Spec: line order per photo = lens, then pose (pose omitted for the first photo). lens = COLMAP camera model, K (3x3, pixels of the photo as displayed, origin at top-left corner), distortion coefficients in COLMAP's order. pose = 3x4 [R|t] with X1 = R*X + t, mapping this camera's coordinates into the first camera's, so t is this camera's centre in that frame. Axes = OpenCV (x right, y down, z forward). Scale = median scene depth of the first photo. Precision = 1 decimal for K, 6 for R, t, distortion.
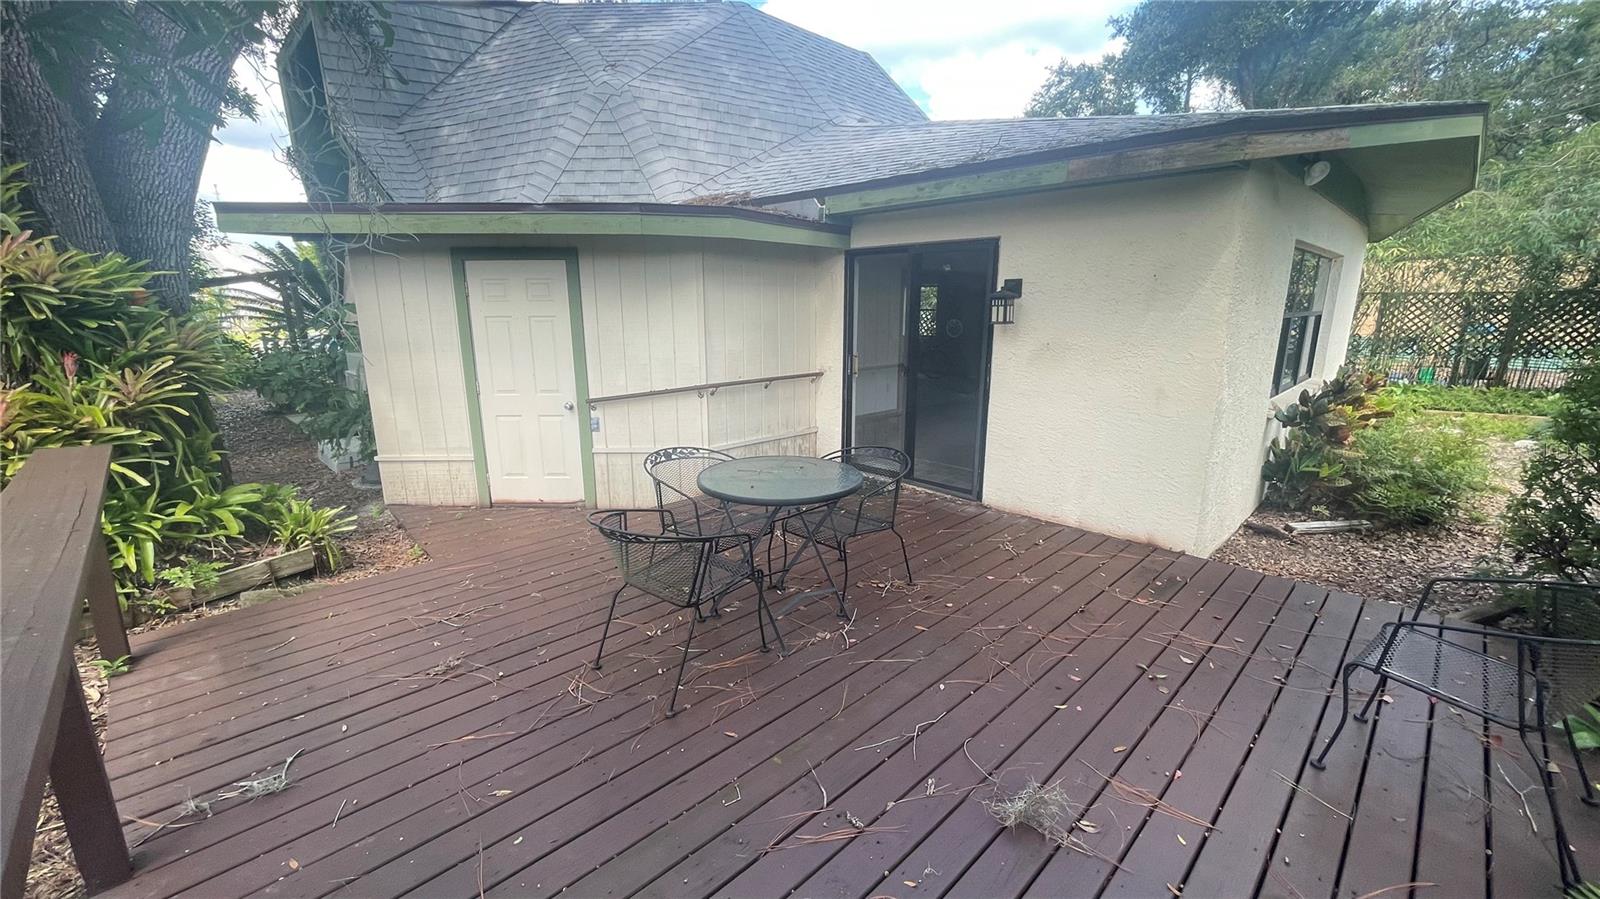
lens RADIAL K [[648.5, 0, 796.8], [0, 648.5, 456.3], [0, 0, 1]] dist [-0.005815, 0.001412]
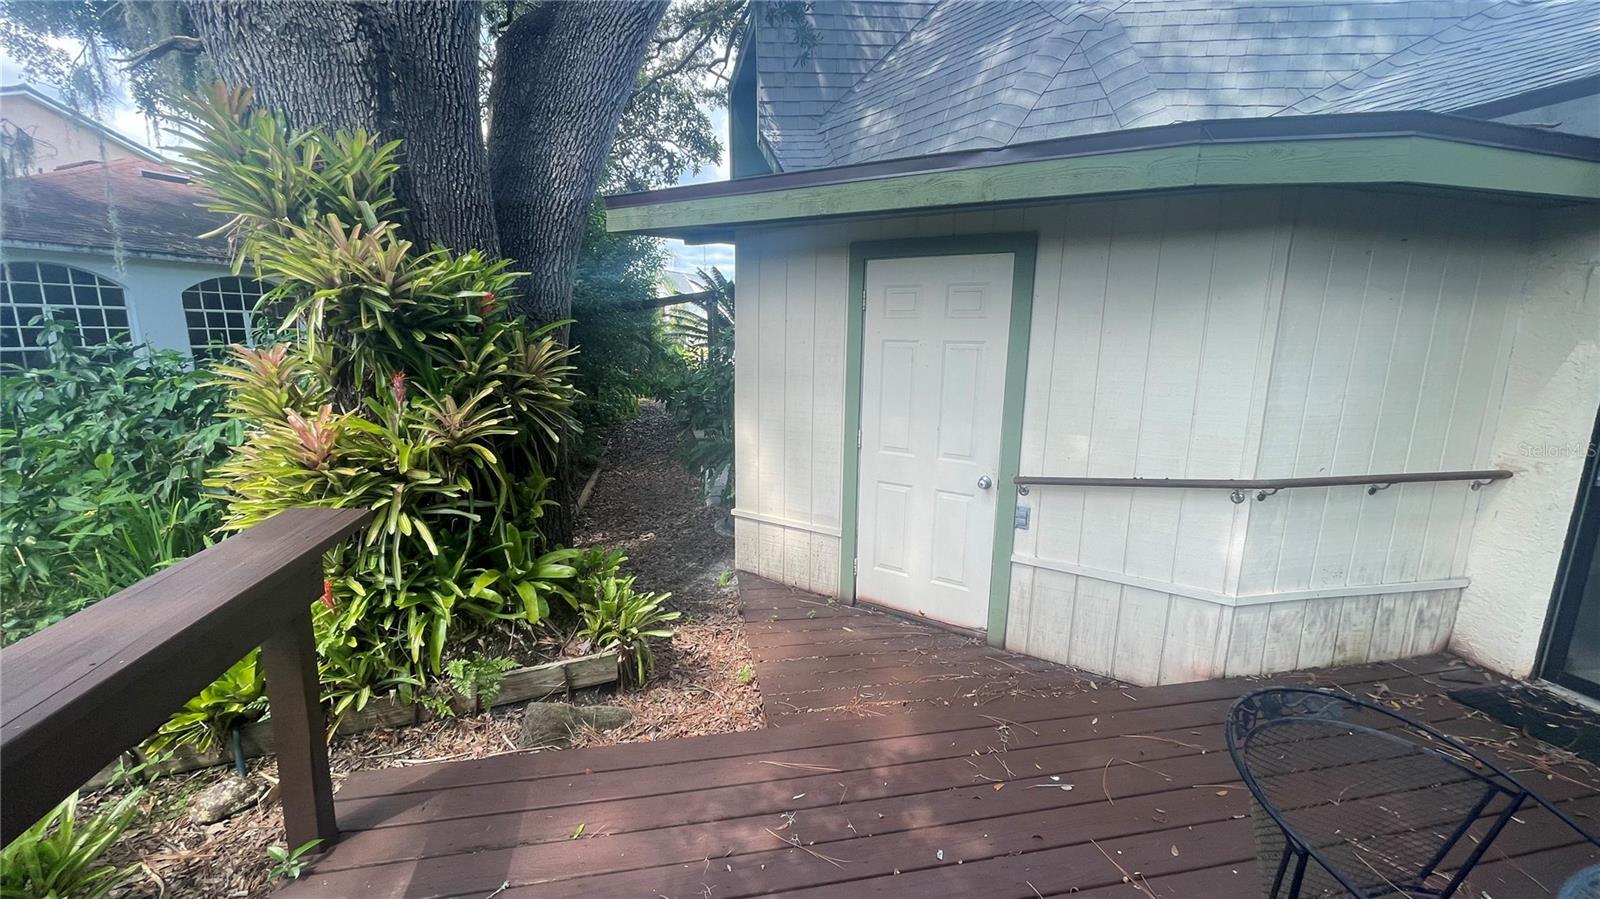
lens RADIAL K [[648.5, 0, 795.0], [0, 648.5, 448.5], [0, 0, 1]] dist [-0.005815, 0.001412]
pose [[0.844669, 0.112680, -0.523295, -0.183879], [-0.138282, 0.990343, -0.009958, -0.080467], [0.517120, 0.080774, 0.852093, 0.369021]]
